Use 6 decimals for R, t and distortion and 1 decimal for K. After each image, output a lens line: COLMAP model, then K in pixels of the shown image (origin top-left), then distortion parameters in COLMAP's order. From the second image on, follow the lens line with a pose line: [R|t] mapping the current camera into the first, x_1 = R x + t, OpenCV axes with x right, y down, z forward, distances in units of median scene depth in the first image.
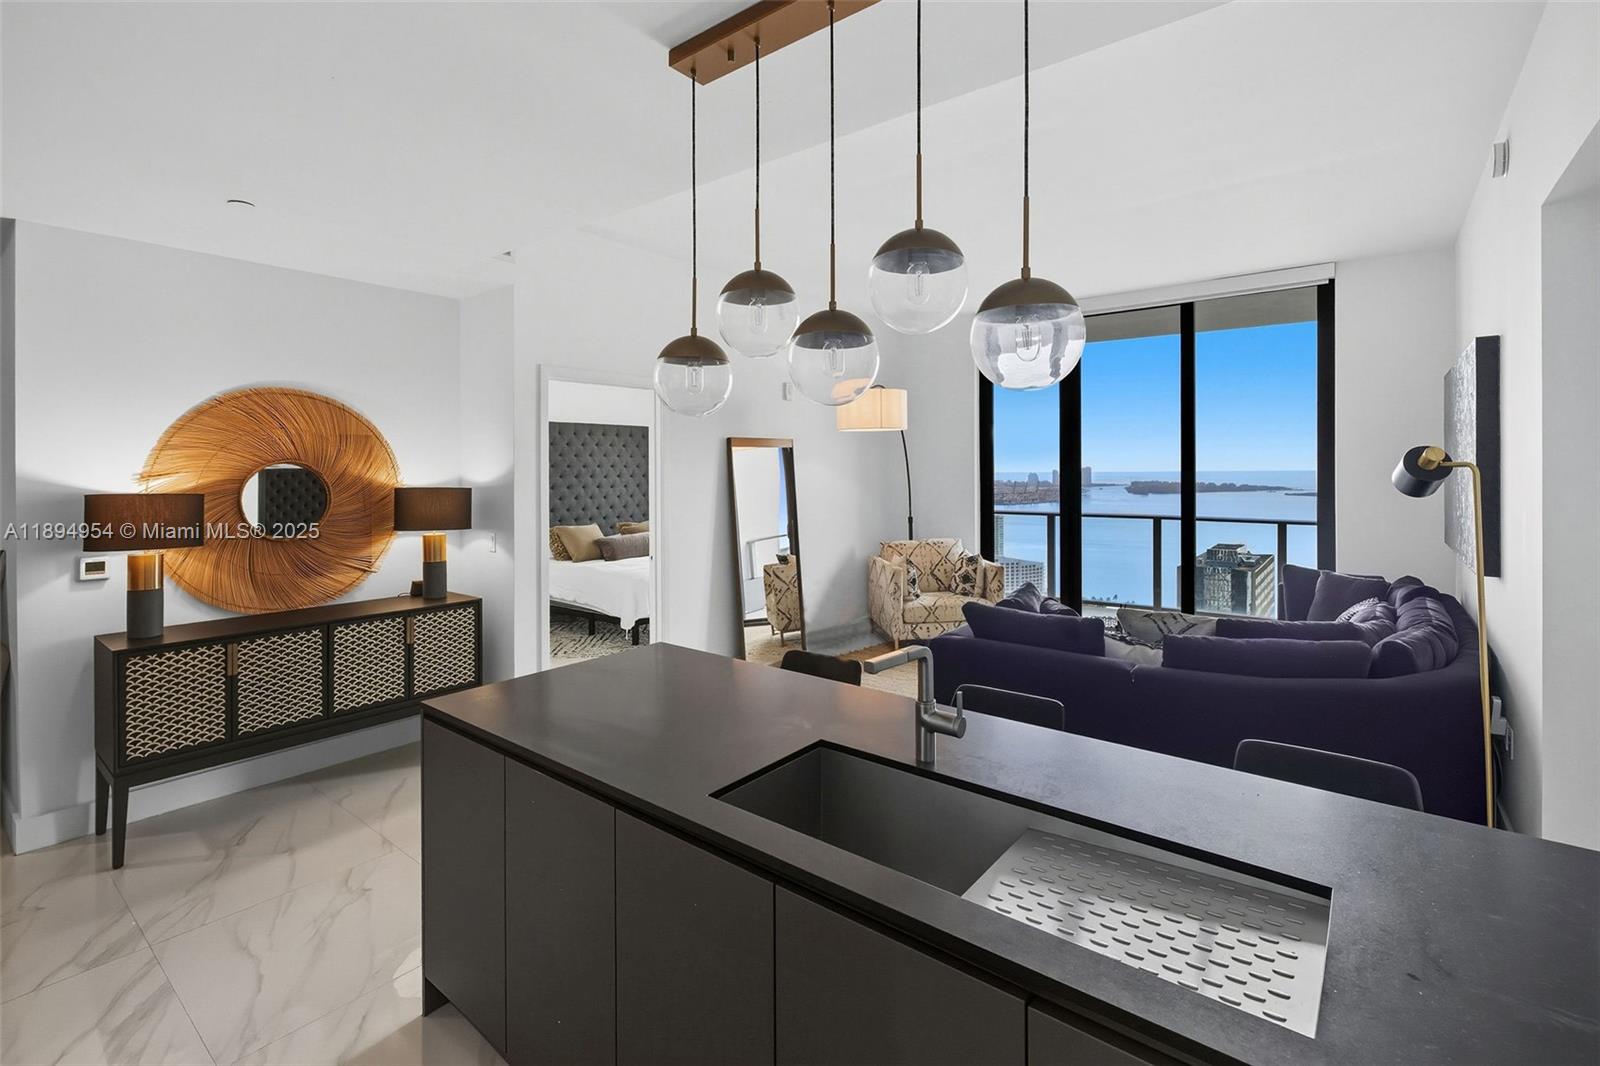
lens RADIAL K [[711.0, 0, 808.5], [0, 711.0, 467.7], [0, 0, 1]] dist [-0.001143, -0.000219]
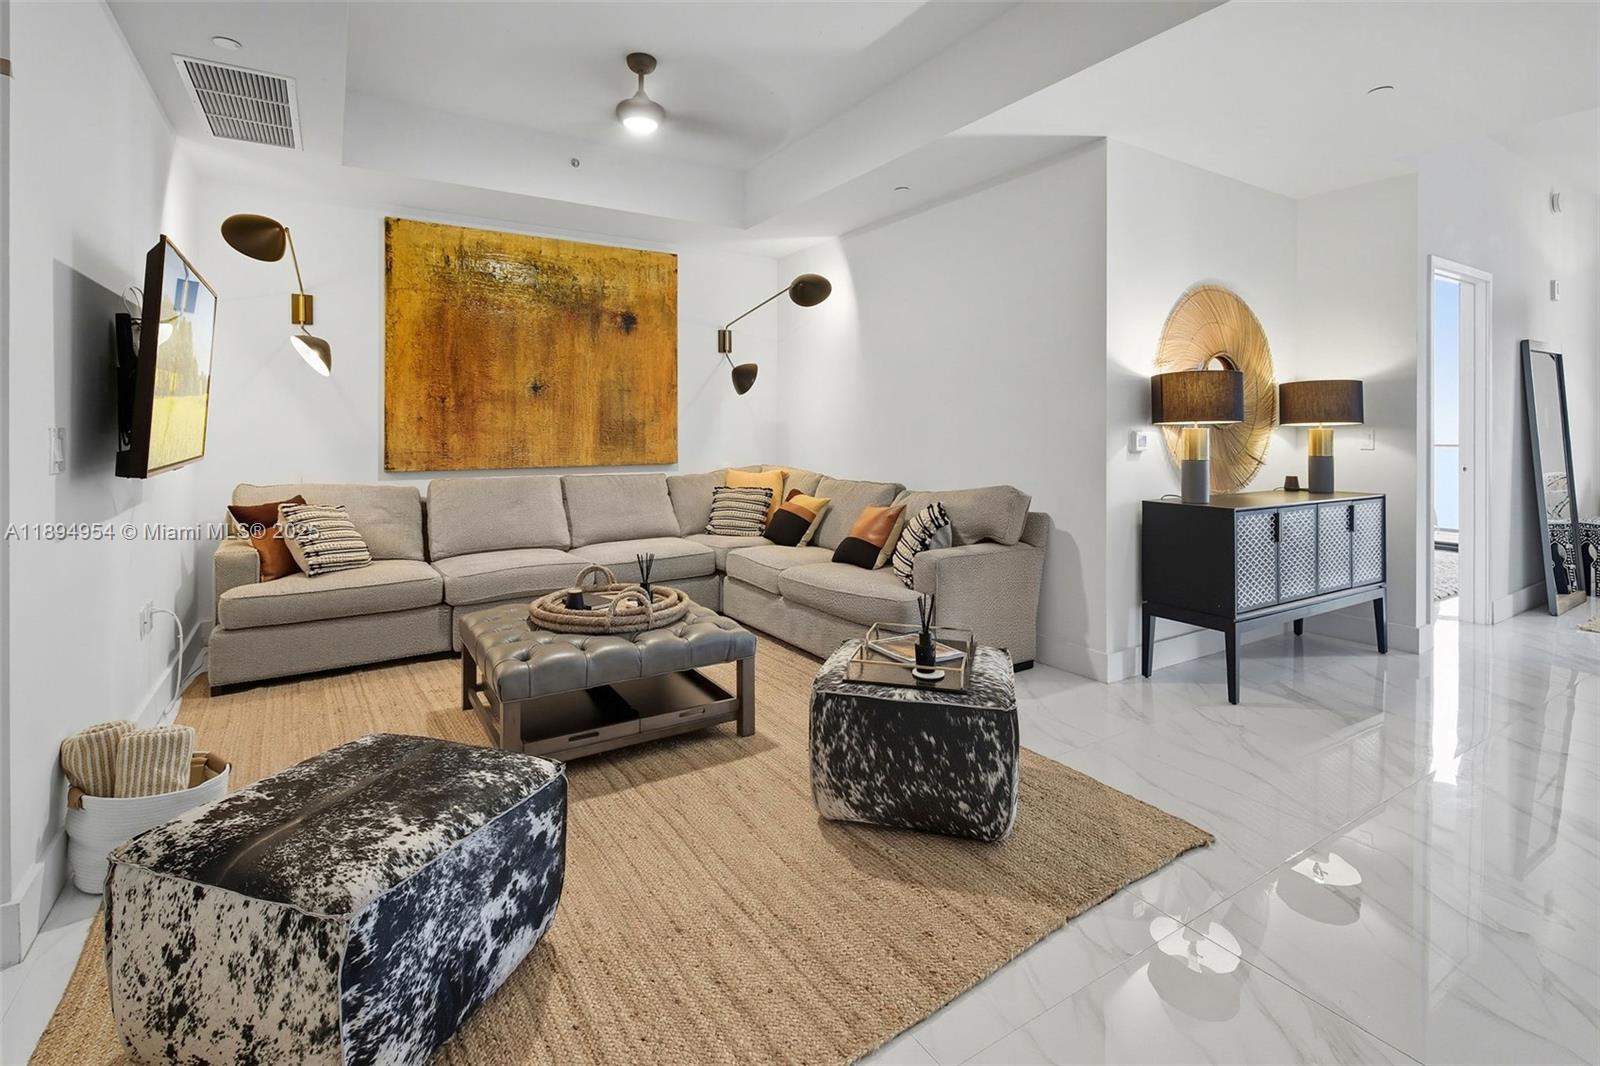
lens RADIAL K [[752.0, 0, 777.8], [0, 752.0, 427.2], [0, 0, 1]] dist [0.000856, -0.002271]
pose [[0.944520, 0.011865, -0.328239, -0.631114], [-0.009027, 0.999908, 0.010168, 0.061027], [0.328330, -0.006641, 0.944540, -0.175163]]
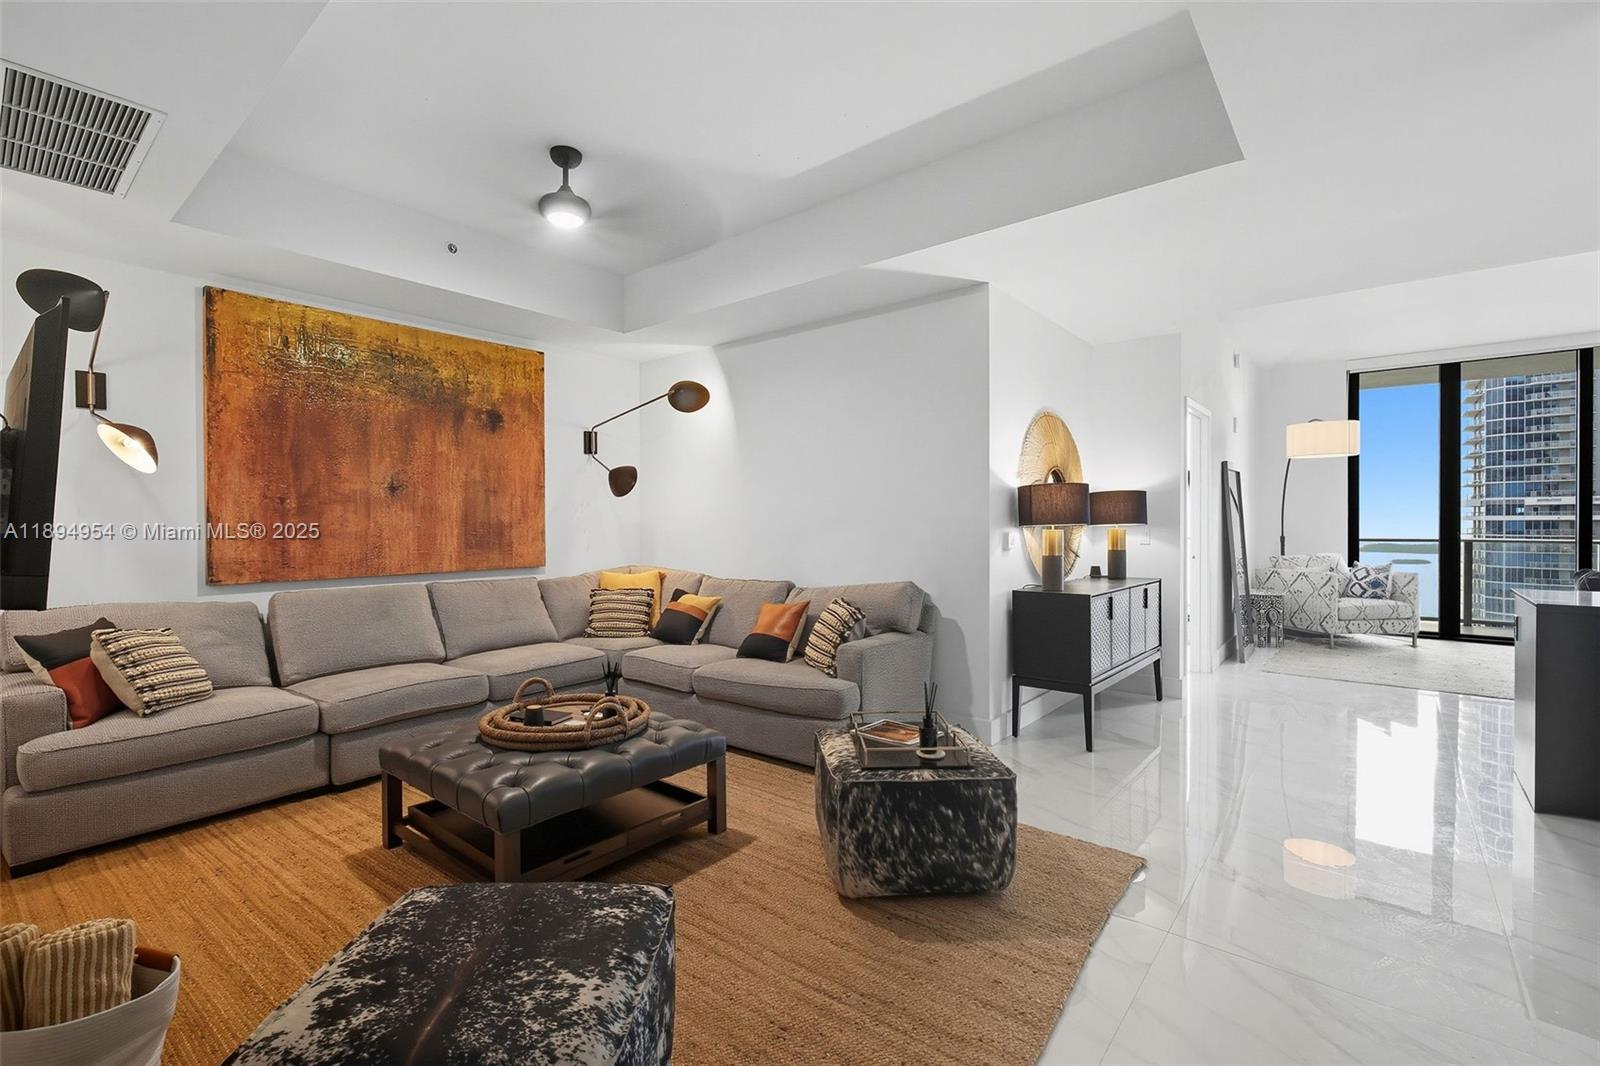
lens RADIAL K [[711.0, 0, 781.4], [0, 711.0, 529.9], [0, 0, 1]] dist [-0.001143, -0.000219]
pose [[0.999854, 0.006832, -0.015641, -0.775074], [-0.006584, 0.999853, 0.015814, 0.055794], [0.015747, -0.015709, 0.999753, -0.195434]]
